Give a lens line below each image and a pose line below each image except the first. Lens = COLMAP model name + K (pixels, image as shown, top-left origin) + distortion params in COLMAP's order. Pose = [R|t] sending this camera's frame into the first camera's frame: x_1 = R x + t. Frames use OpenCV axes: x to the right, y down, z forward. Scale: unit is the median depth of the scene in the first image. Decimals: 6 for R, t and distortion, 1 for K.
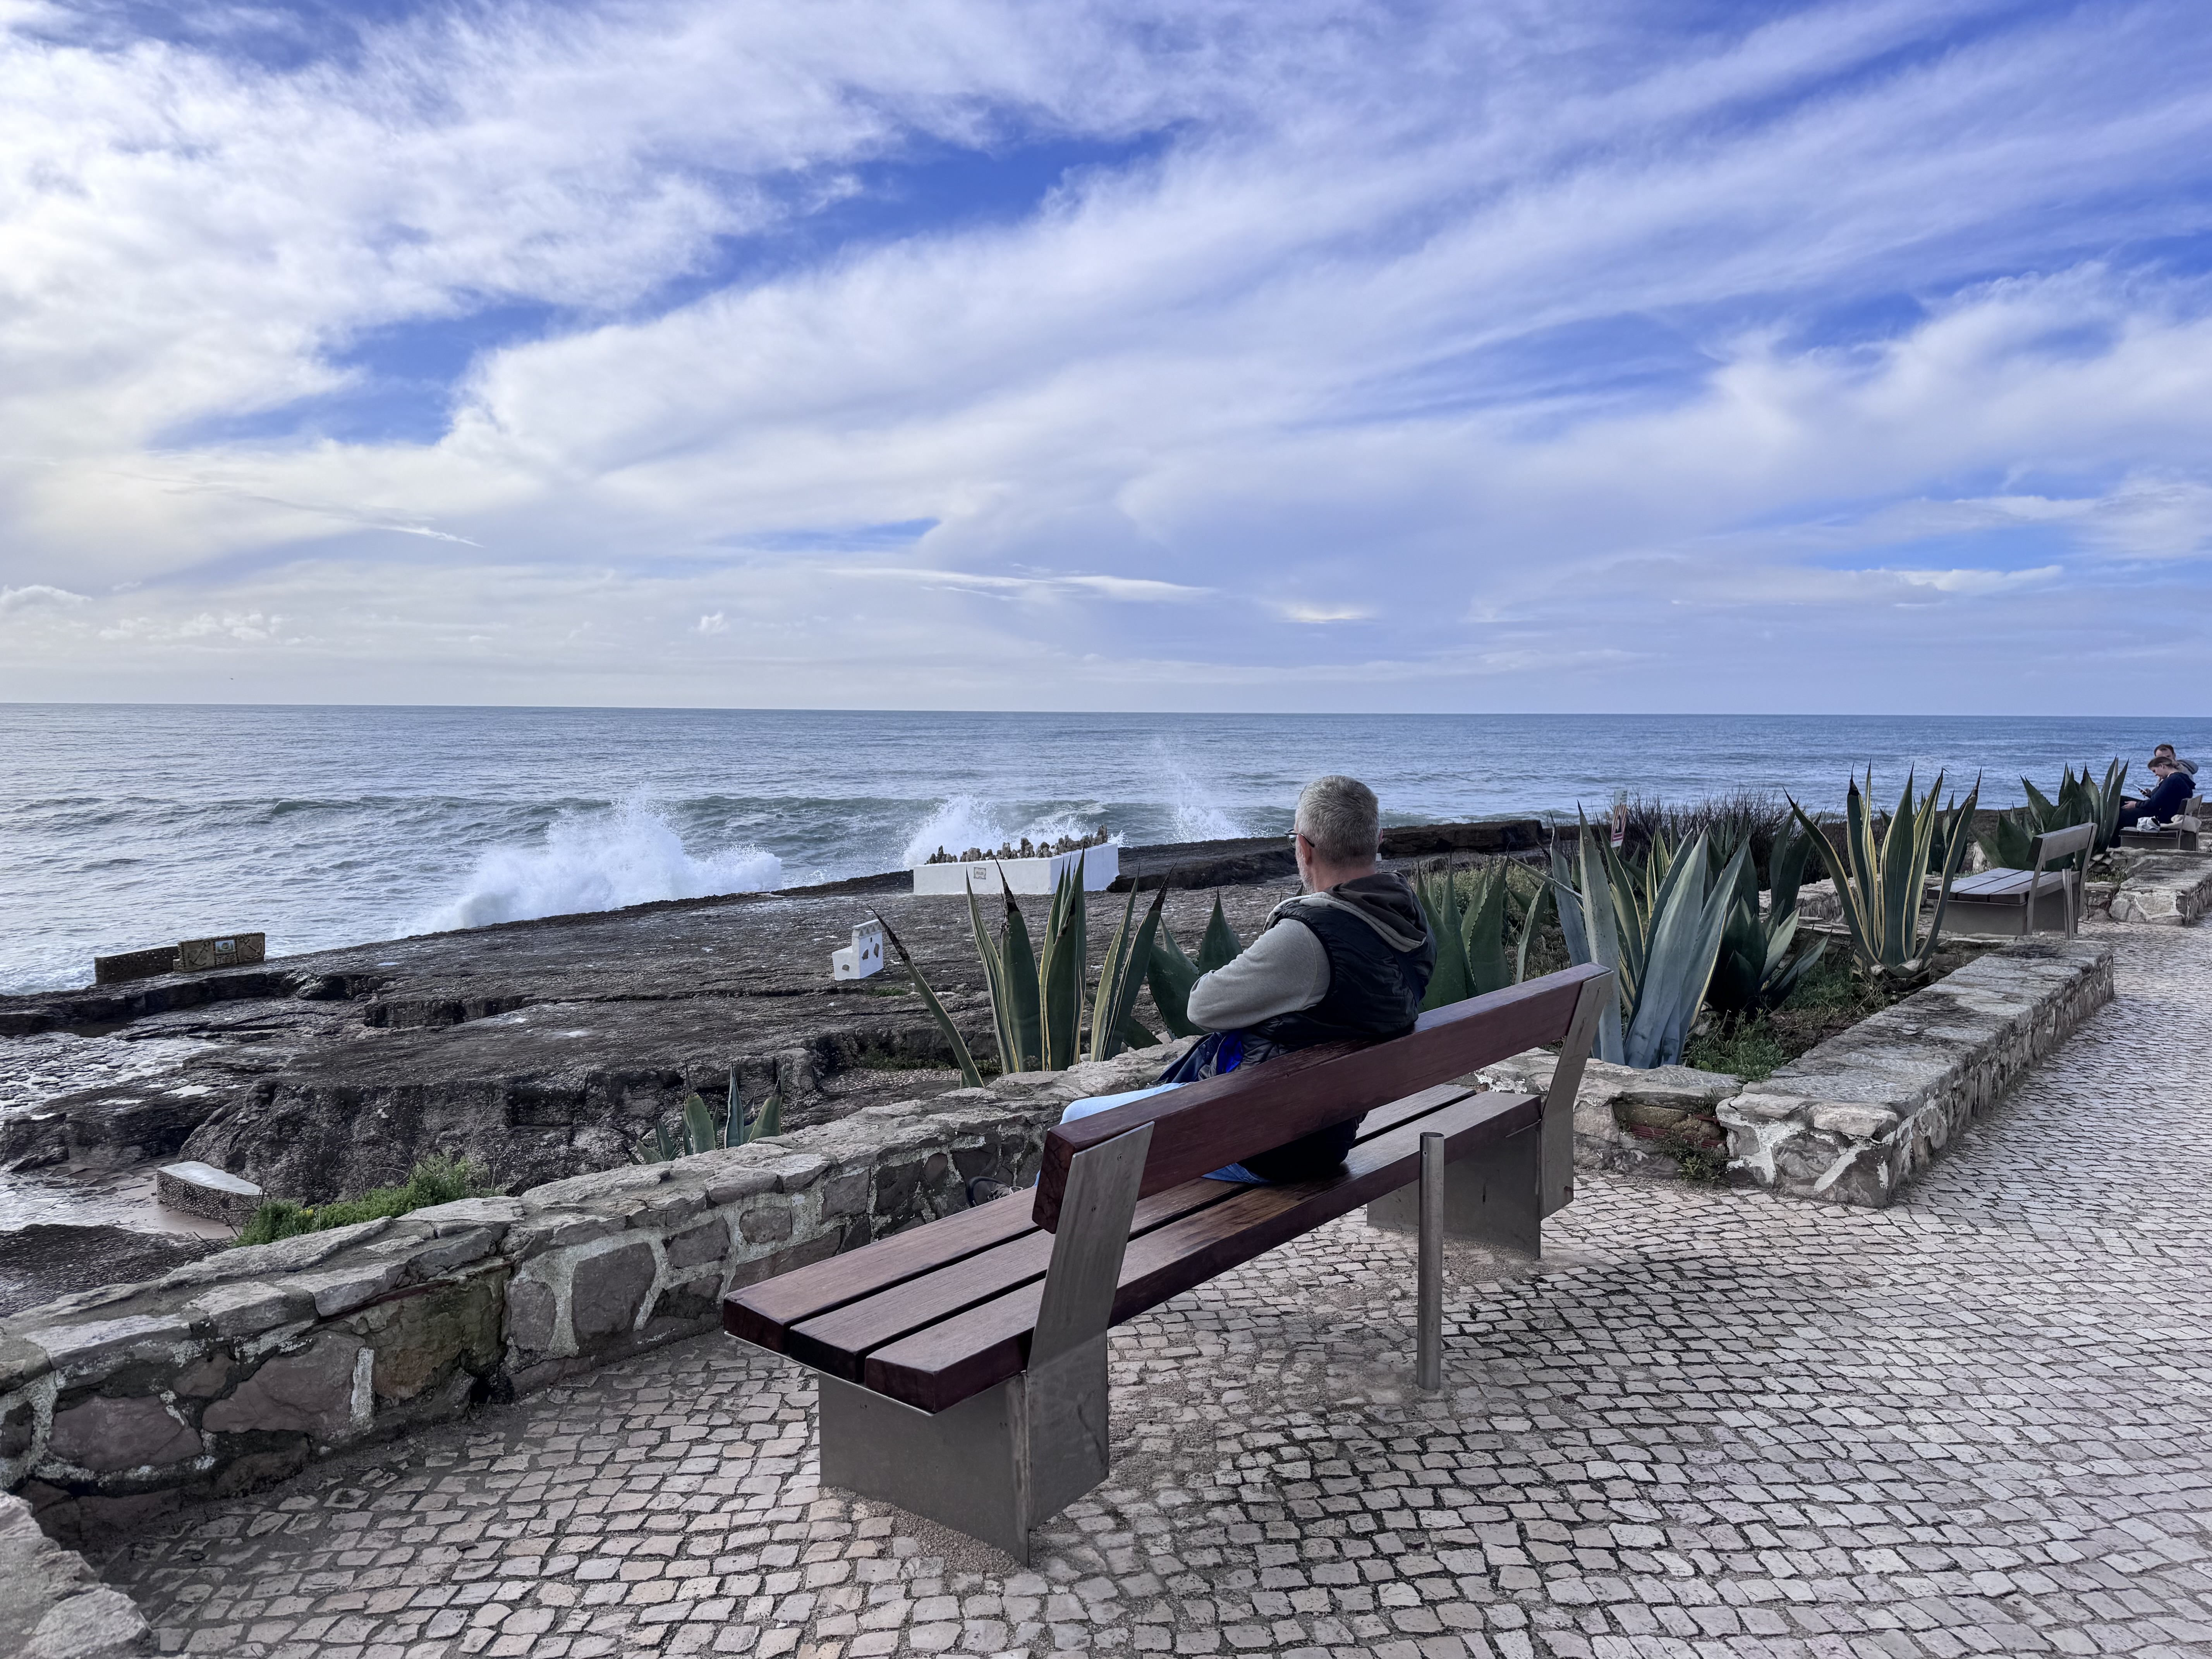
lens RADIAL K [[1565.3, 0, 1106.0], [0, 1565.3, 829.5], [0, 0, 1]] dist [-0.001627, -0.000733]
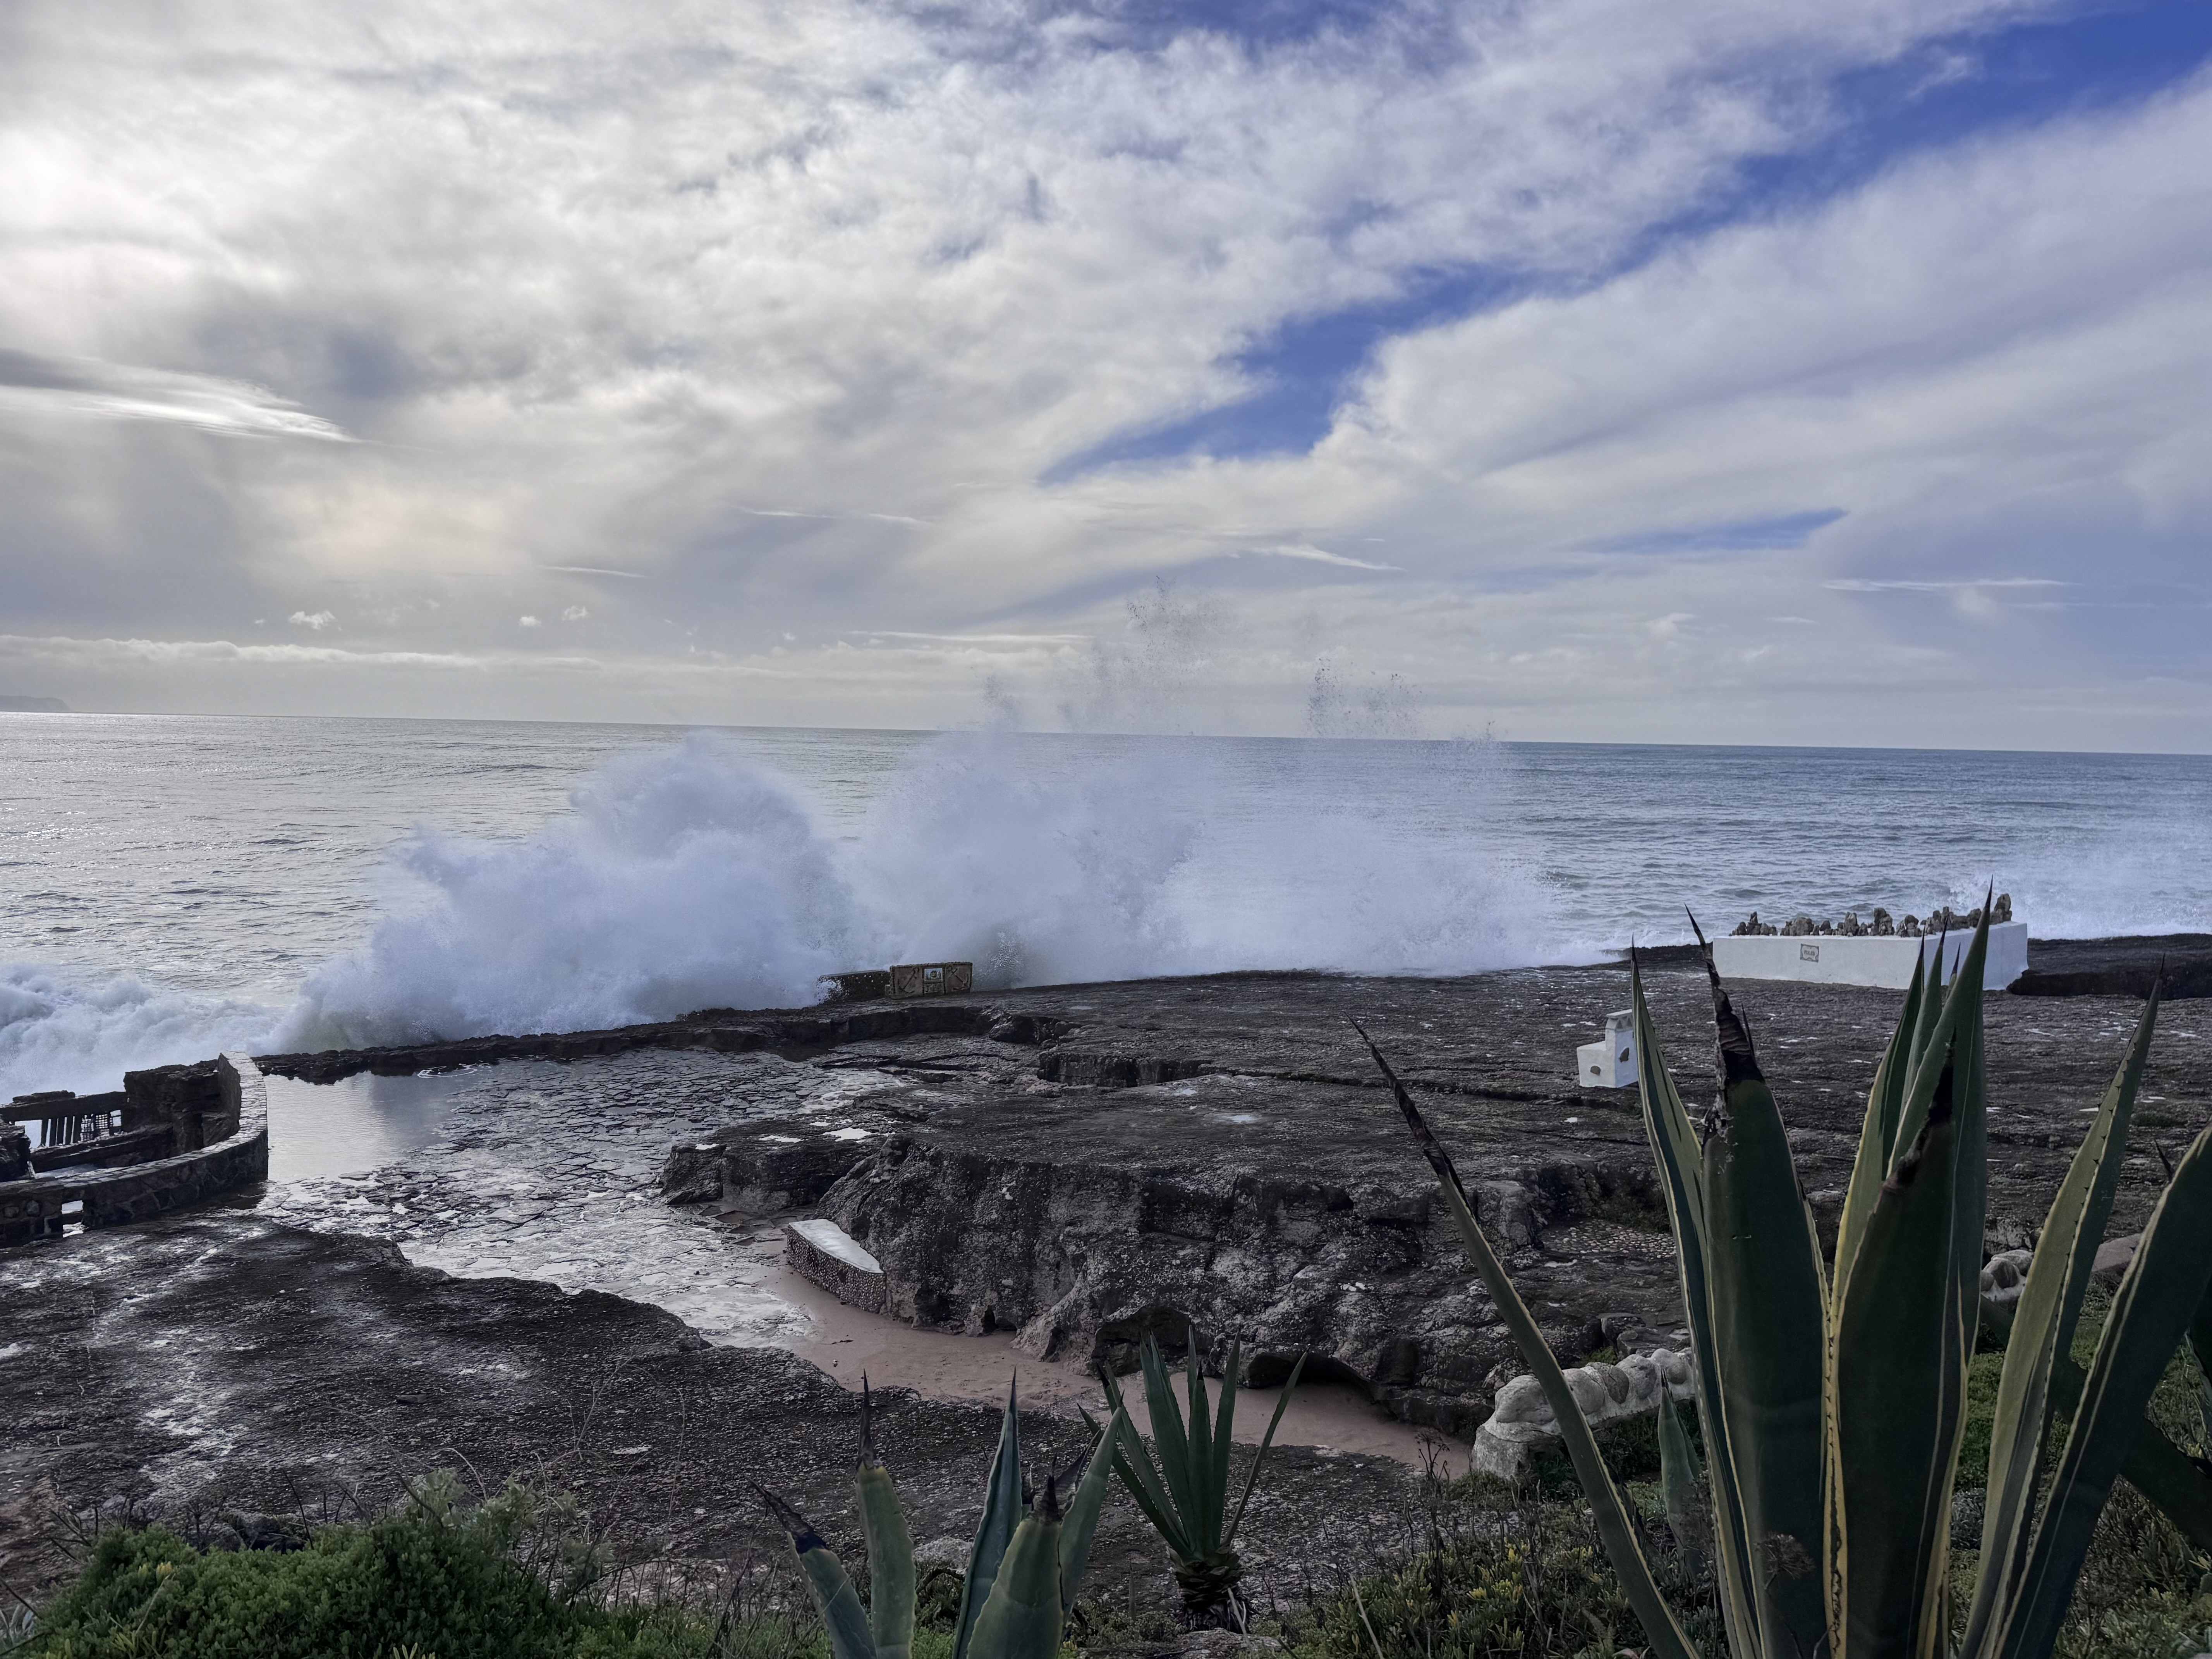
lens RADIAL K [[1758.3, 0, 1106.0], [0, 1758.3, 829.5], [0, 0, 1]] dist [0.198622, -0.454625]
pose [[0.893283, 0.036758, -0.447989, -0.003149], [-0.050362, 0.998560, -0.018488, 0.003823], [0.446664, 0.039076, 0.893848, 0.158412]]
